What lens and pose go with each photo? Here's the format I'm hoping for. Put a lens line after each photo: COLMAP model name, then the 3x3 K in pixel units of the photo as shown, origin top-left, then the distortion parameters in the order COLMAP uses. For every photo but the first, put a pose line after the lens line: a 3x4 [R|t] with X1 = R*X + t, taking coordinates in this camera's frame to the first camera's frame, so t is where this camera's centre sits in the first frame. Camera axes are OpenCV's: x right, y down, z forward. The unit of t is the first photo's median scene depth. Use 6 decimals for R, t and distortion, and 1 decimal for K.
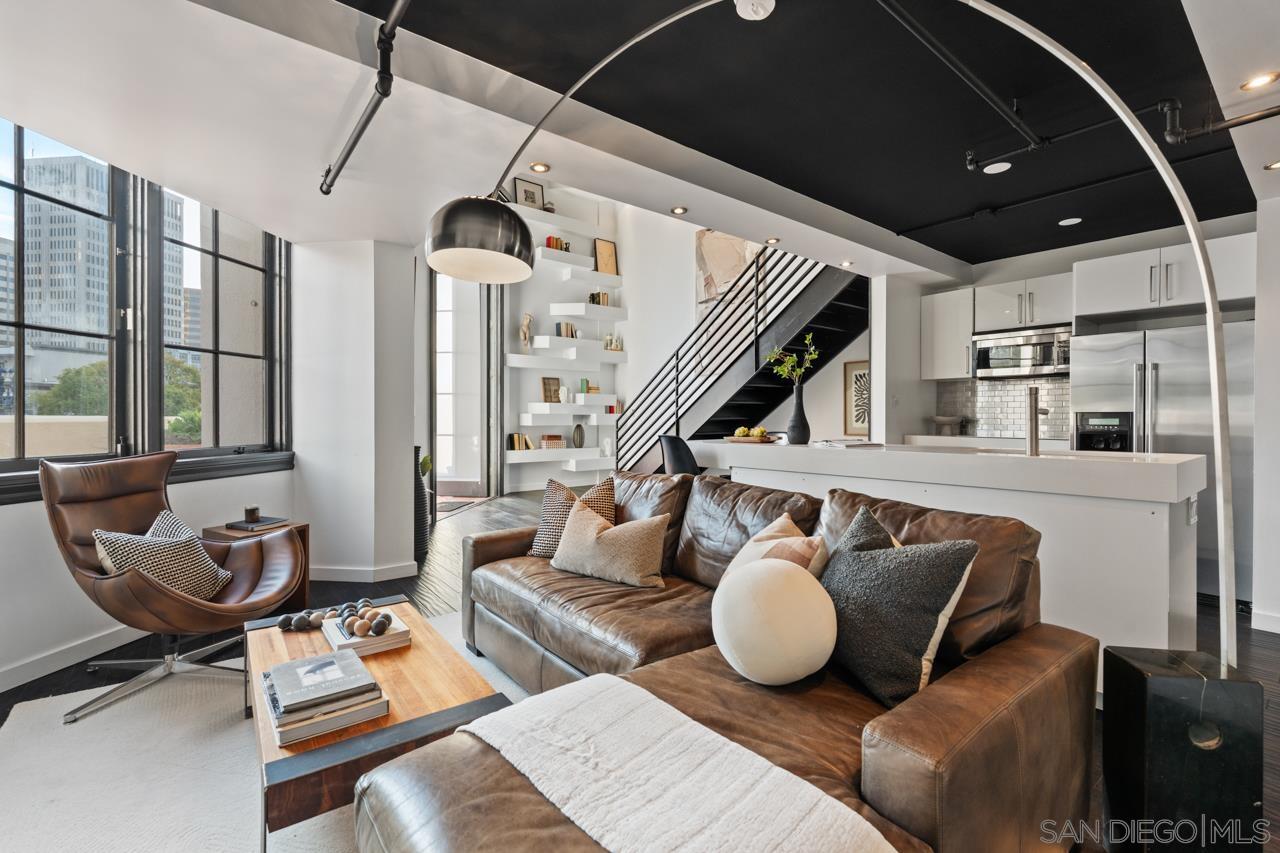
lens RADIAL K [[561.2, 0, 637.3], [0, 561.2, 421.3], [0, 0, 1]] dist [0.001176, 0.000505]
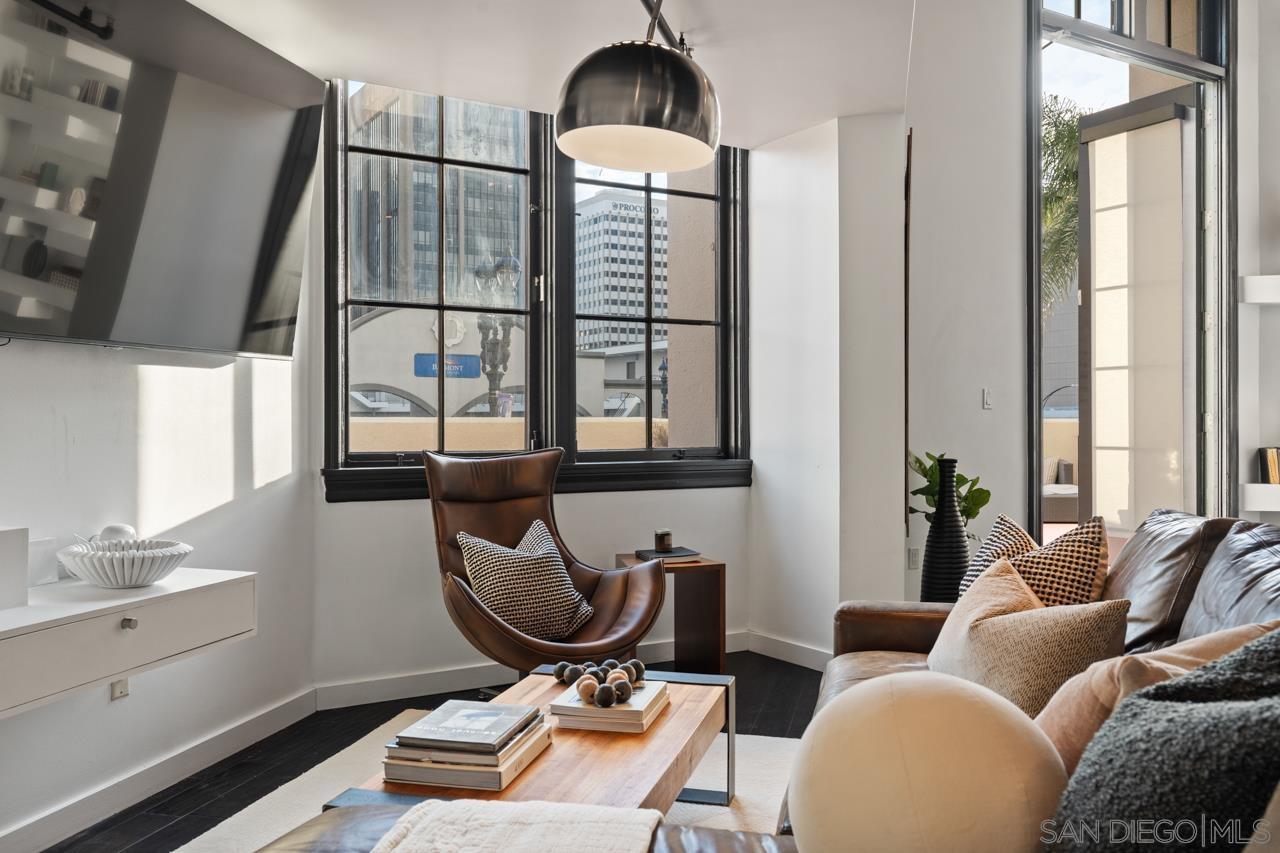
lens RADIAL K [[1058.0, 0, 640.0], [0, 1058.0, 426.5], [0, 0, 1]] dist [0.010455, 0.000907]
pose [[0.624367, 0.000091, -0.781131, 0.251332], [-0.003902, 0.999988, -0.003002, 0.015764], [0.781121, 0.004922, 0.624360, 0.091441]]
